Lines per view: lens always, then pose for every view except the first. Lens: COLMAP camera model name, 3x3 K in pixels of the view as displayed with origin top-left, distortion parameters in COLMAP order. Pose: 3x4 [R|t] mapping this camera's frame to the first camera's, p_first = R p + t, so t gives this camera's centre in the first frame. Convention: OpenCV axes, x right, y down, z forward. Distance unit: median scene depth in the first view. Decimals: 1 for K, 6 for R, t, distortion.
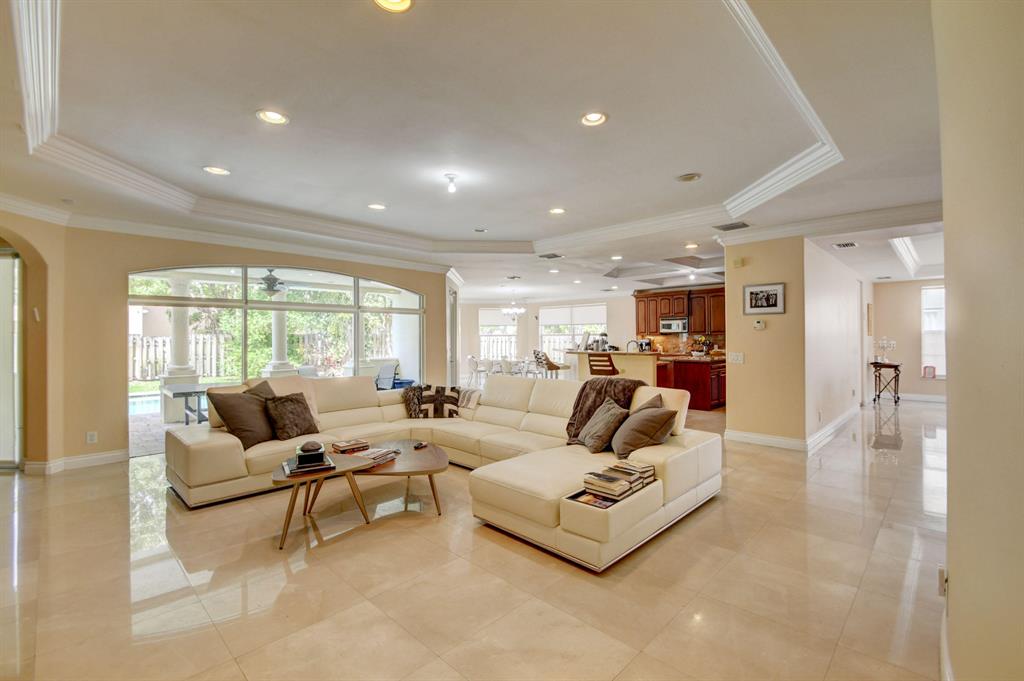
lens RADIAL K [[449.4, 0, 515.6], [0, 449.4, 334.4], [0, 0, 1]] dist [-0.000525, -0.008048]
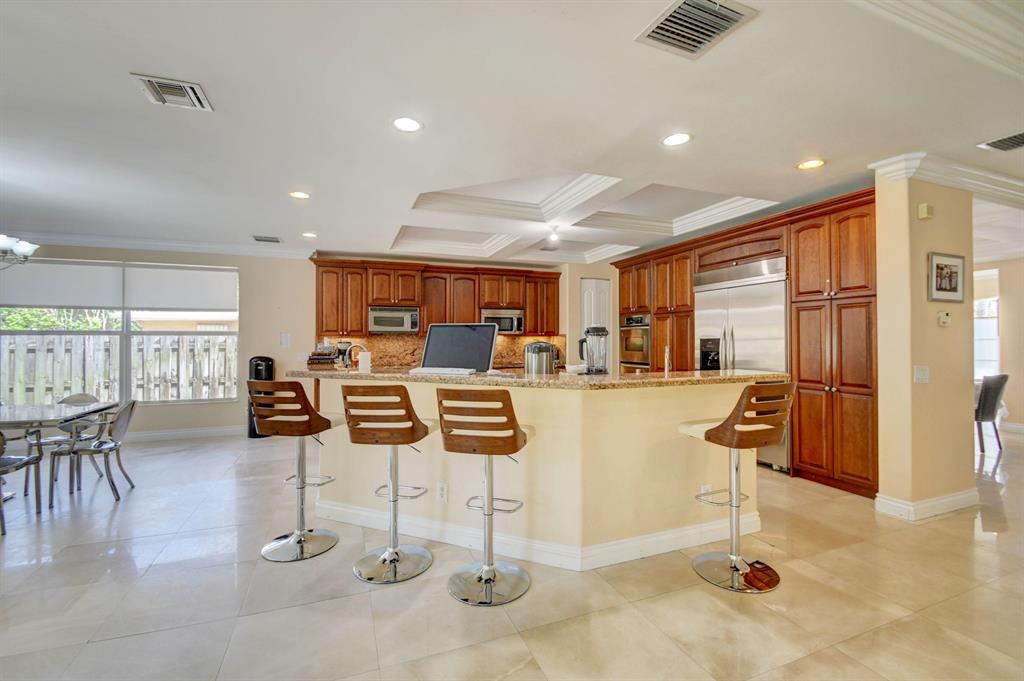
lens RADIAL K [[449.4, 0, 518.9], [0, 449.4, 332.1], [0, 0, 1]] dist [-0.000525, -0.008048]
pose [[0.411126, 0.021116, 0.911334, -0.132008], [-0.008219, 0.999777, -0.019458, 0.006802], [-0.911542, 0.000510, 0.411208, 0.661358]]
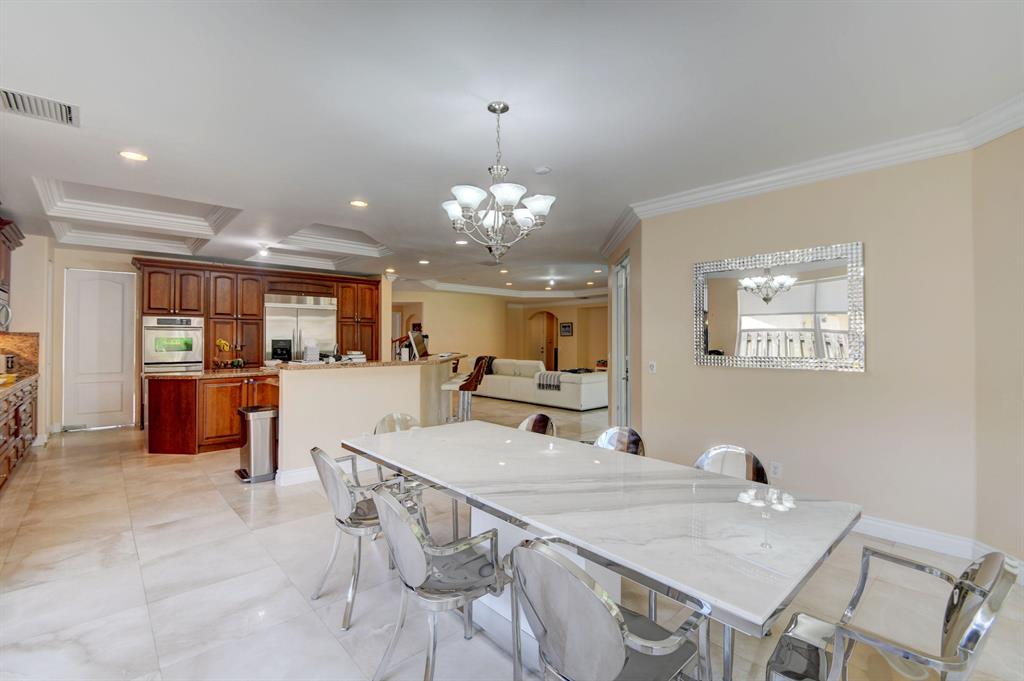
lens RADIAL K [[449.4, 0, 515.2], [0, 449.4, 333.4], [0, 0, 1]] dist [-0.000525, -0.008048]
pose [[-0.998651, 0.008091, 0.051299, -0.021558], [0.006914, 0.999710, -0.023082, 0.012054], [-0.051470, -0.022697, -0.998417, 1.381303]]
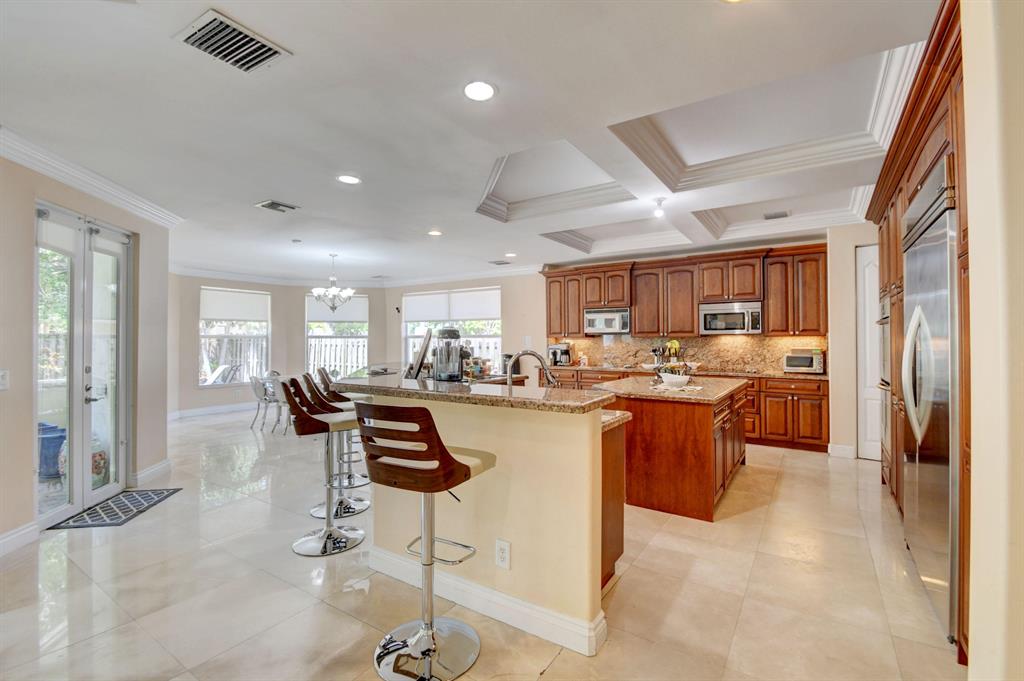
lens RADIAL K [[449.4, 0, 518.8], [0, 449.4, 336.3], [0, 0, 1]] dist [-0.000525, -0.008048]
pose [[0.981952, 0.006515, 0.189016, 0.134361], [-0.006298, 0.999979, -0.001745, 0.001807], [-0.189024, 0.000523, 0.981972, 0.470871]]
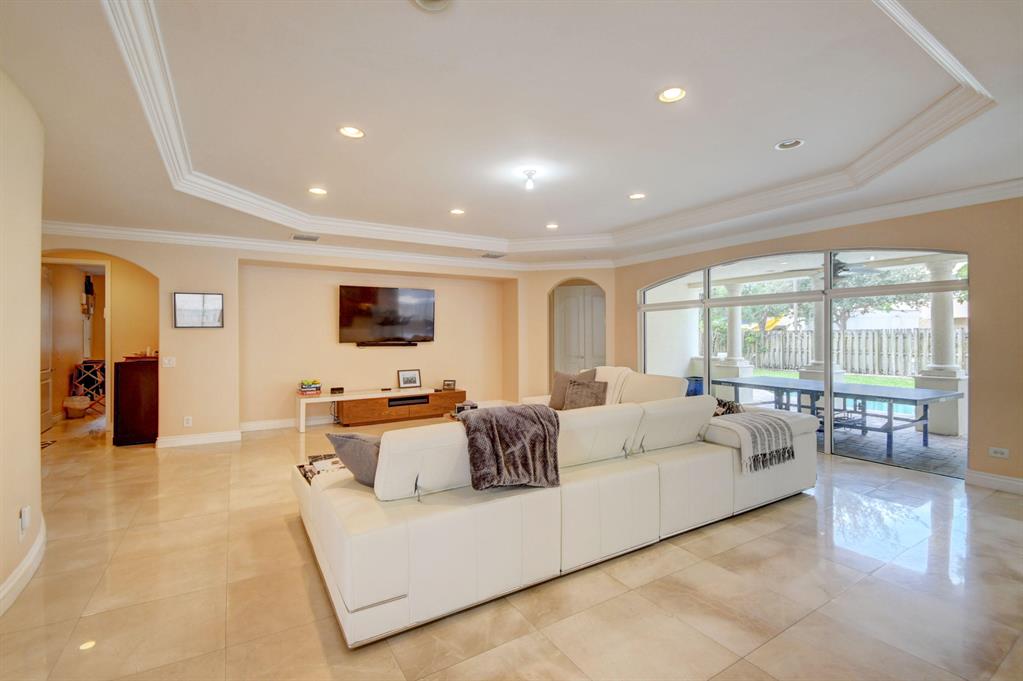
lens RADIAL K [[449.0, 0, 514.7], [0, 449.0, 335.3], [0, 0, 1]] dist [-0.000525, -0.008048]
pose [[-0.247865, 0.004785, -0.968783, 0.313367], [0.012871, 0.999916, 0.001646, 0.001033], [0.968709, -0.012061, -0.247905, 0.460674]]
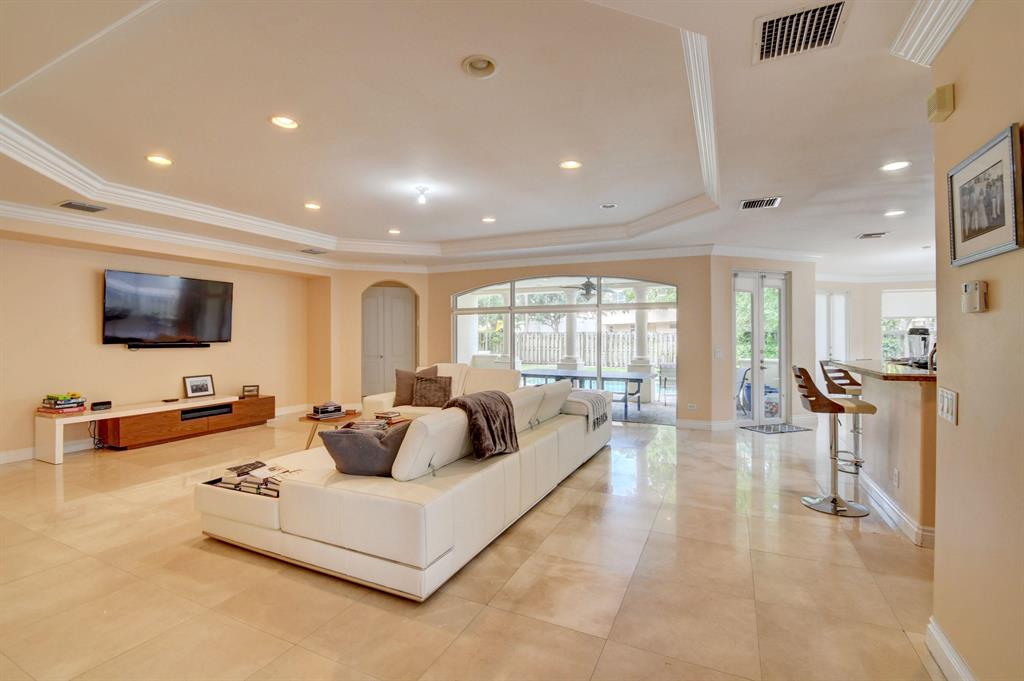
lens RADIAL K [[449.4, 0, 514.3], [0, 449.4, 336.7], [0, 0, 1]] dist [-0.000525, -0.008048]
pose [[0.318914, 0.007578, -0.947753, 0.369052], [0.005677, 0.999935, 0.009906, -0.000783], [0.947767, -0.008540, 0.318850, 0.329336]]
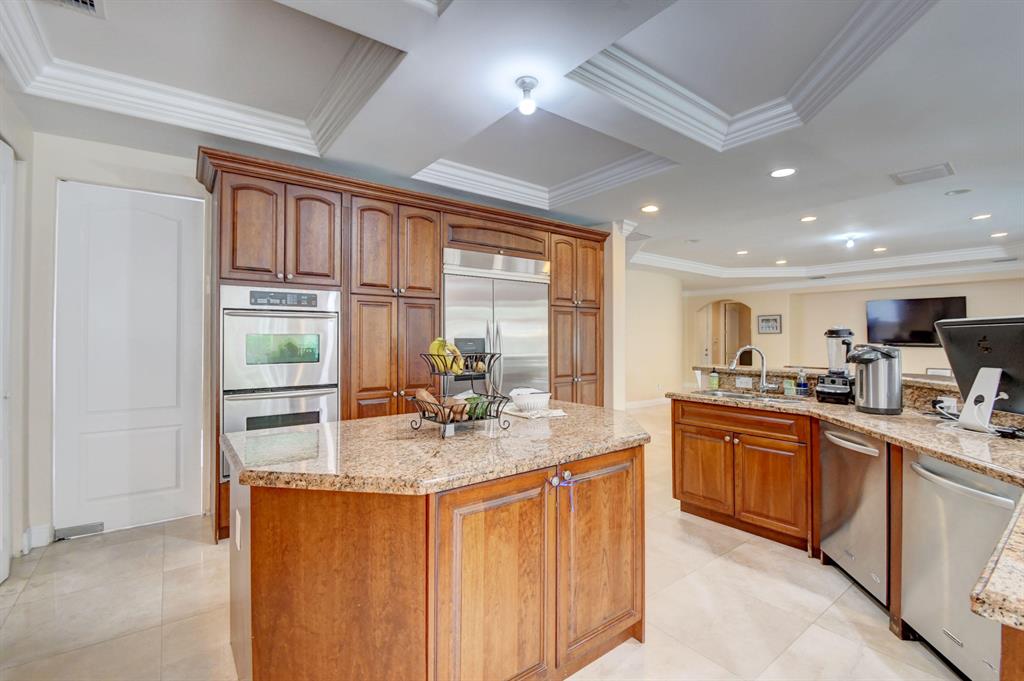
lens RADIAL K [[449.4, 0, 514.2], [0, 449.4, 333.5], [0, 0, 1]] dist [-0.000525, -0.008048]
pose [[-0.989180, 0.003720, 0.146659, 0.303383], [0.001228, 0.999853, -0.017082, 0.005045], [-0.146701, -0.016718, -0.989040, 1.038023]]
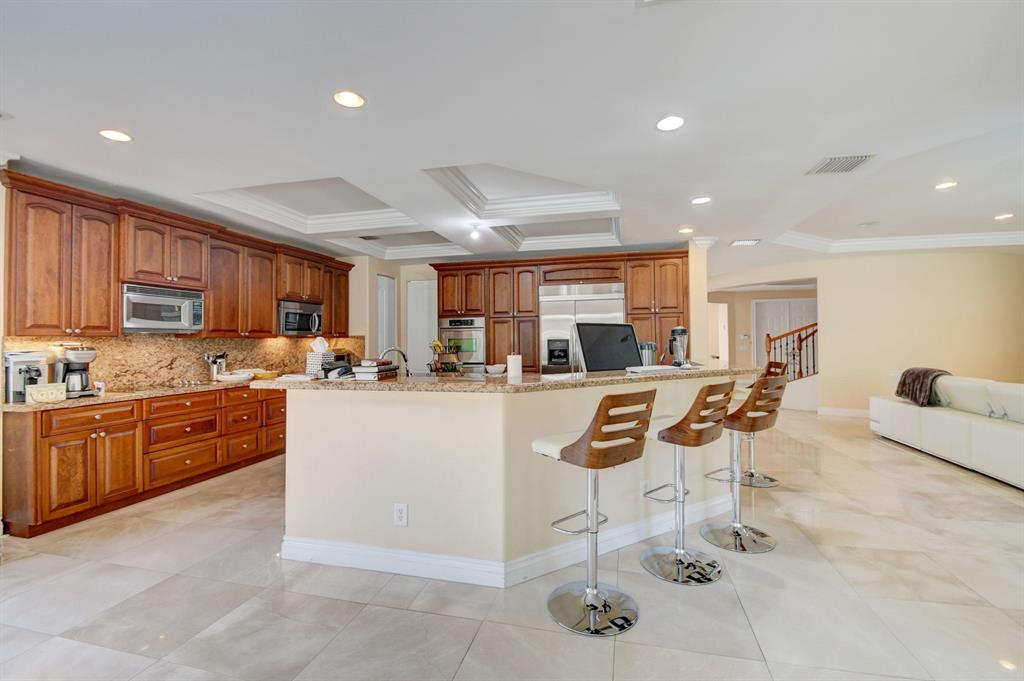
lens RADIAL K [[449.4, 0, 522.7], [0, 449.4, 325.6], [0, 0, 1]] dist [-0.000525, -0.008048]
pose [[-0.513229, 0.039775, 0.857329, -0.102335], [0.006168, 0.999071, -0.042658, 0.009817], [-0.858229, -0.016605, -0.512998, 1.025798]]
